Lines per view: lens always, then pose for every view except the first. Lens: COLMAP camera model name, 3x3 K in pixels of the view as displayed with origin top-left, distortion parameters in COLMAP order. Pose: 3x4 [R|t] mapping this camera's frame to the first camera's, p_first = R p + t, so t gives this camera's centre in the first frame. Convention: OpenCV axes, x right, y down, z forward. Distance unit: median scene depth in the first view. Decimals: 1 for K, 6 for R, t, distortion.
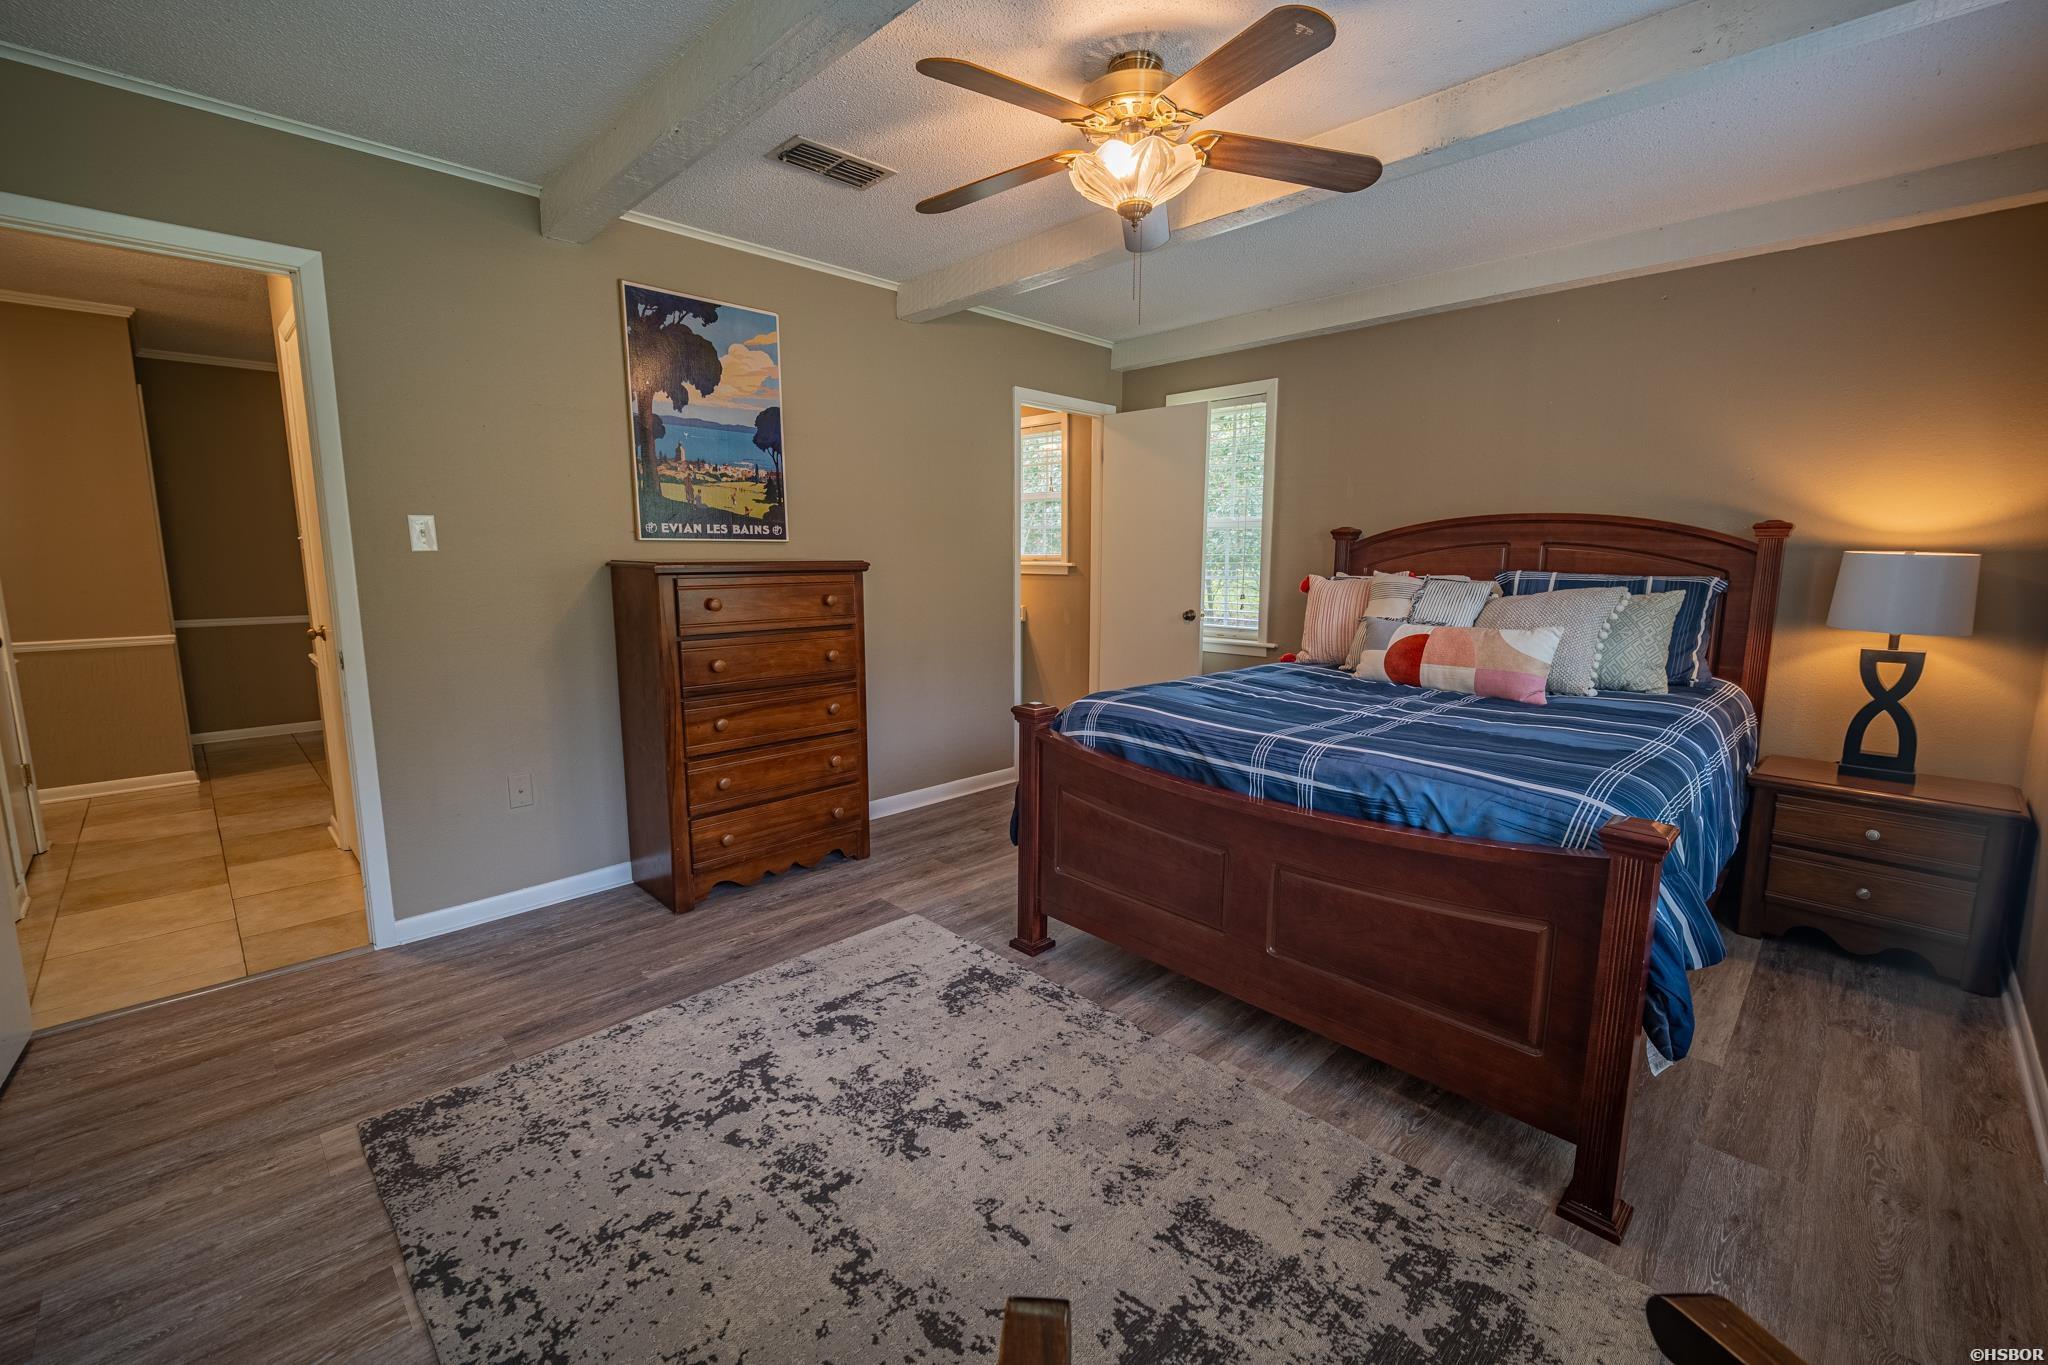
lens RADIAL K [[854.7, 0, 1029.9], [0, 854.7, 679.4], [0, 0, 1]] dist [0.017367, -0.002290]
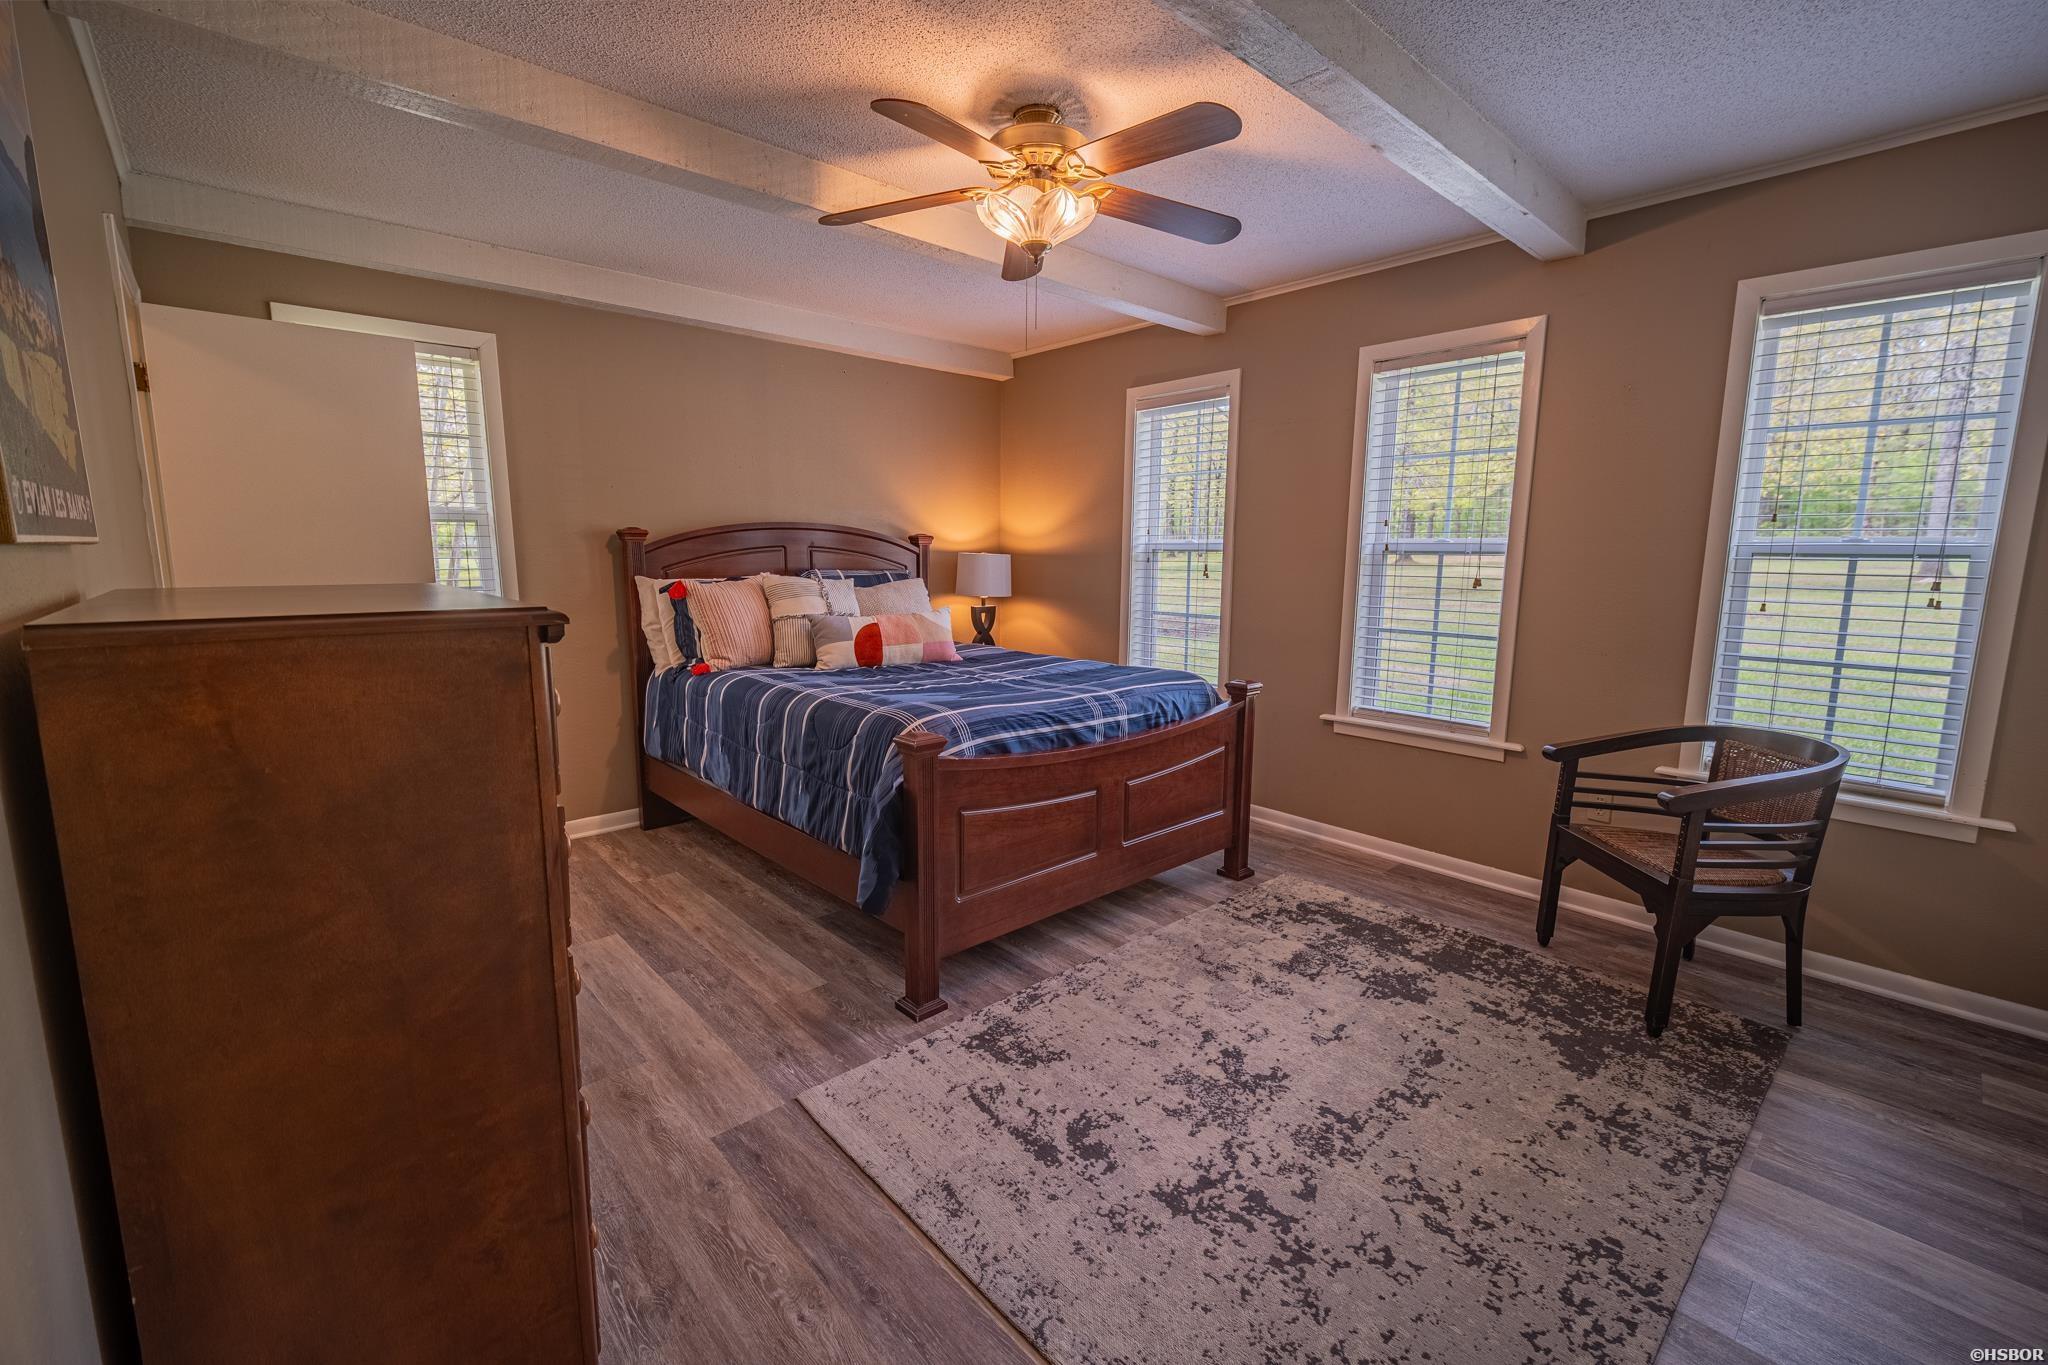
lens RADIAL K [[854.7, 0, 1031.6], [0, 854.7, 677.7], [0, 0, 1]] dist [0.017367, -0.002290]
pose [[0.041648, -0.155084, 0.987023, -1.144165], [0.148376, 0.977886, 0.147387, -0.189019], [-0.988054, 0.140313, 0.063737, 1.108457]]
